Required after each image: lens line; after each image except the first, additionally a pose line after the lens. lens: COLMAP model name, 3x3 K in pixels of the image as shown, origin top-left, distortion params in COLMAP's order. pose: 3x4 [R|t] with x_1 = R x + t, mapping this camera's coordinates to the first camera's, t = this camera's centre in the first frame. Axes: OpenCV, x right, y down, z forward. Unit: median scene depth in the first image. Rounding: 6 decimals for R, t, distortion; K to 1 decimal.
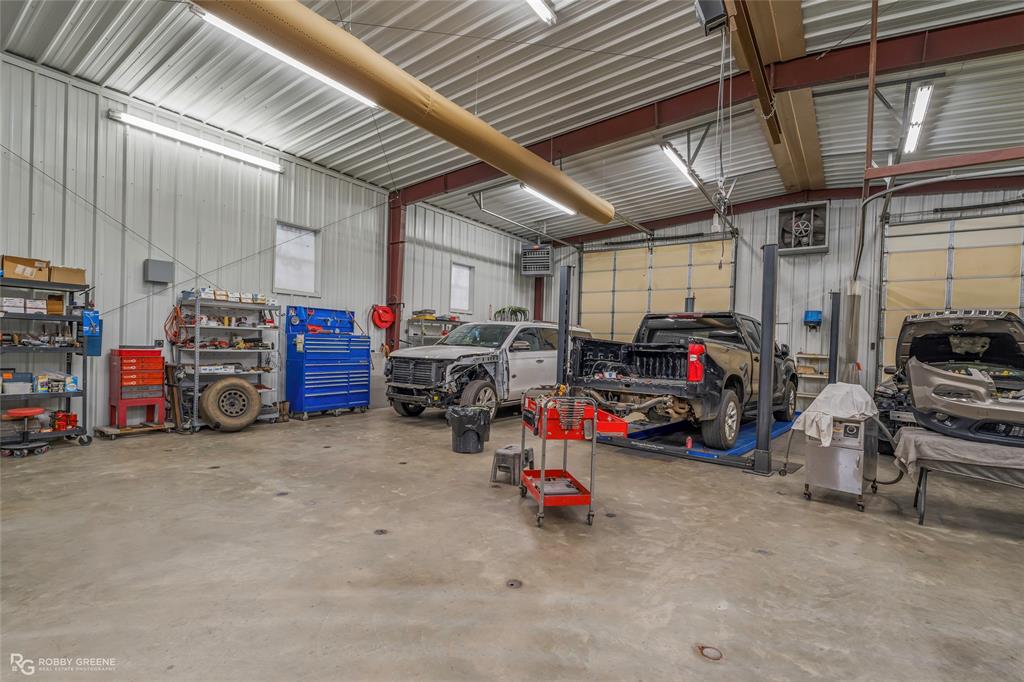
lens RADIAL K [[478.9, 0, 512.0], [0, 478.9, 341.0], [0, 0, 1]] dist [-0.002083, 0.000243]
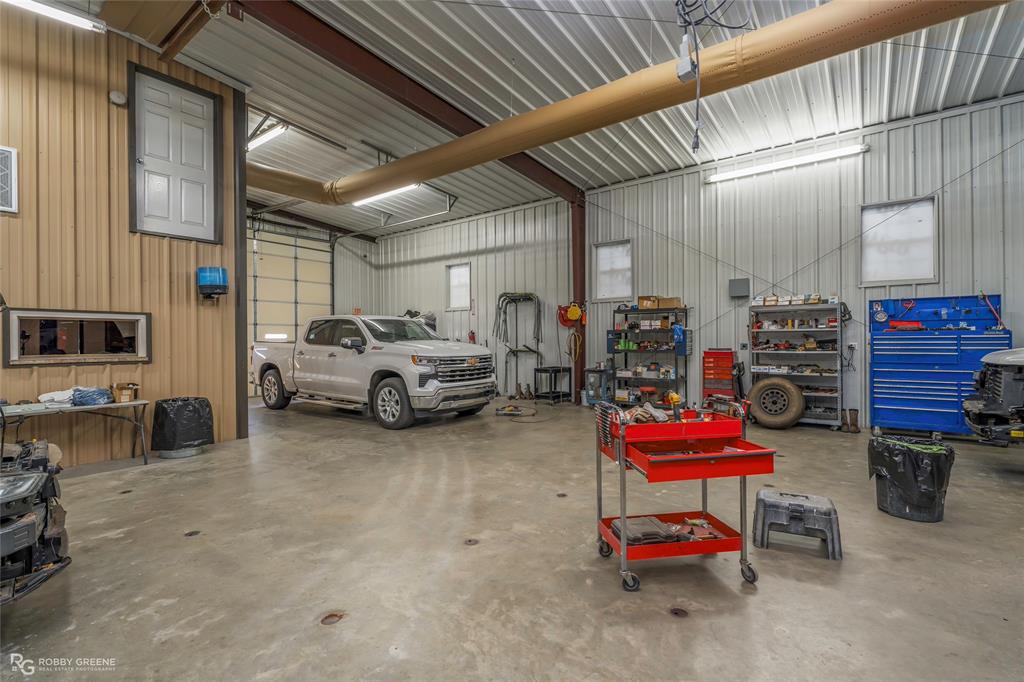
lens RADIAL K [[467.6, 0, 512.6], [0, 467.6, 325.0], [0, 0, 1]] dist [-0.004093, 0.000428]
pose [[-0.053327, -0.063662, -0.996546, 0.655087], [0.012683, 0.997842, -0.064423, 0.027450], [0.998497, -0.016074, -0.052404, 0.650351]]
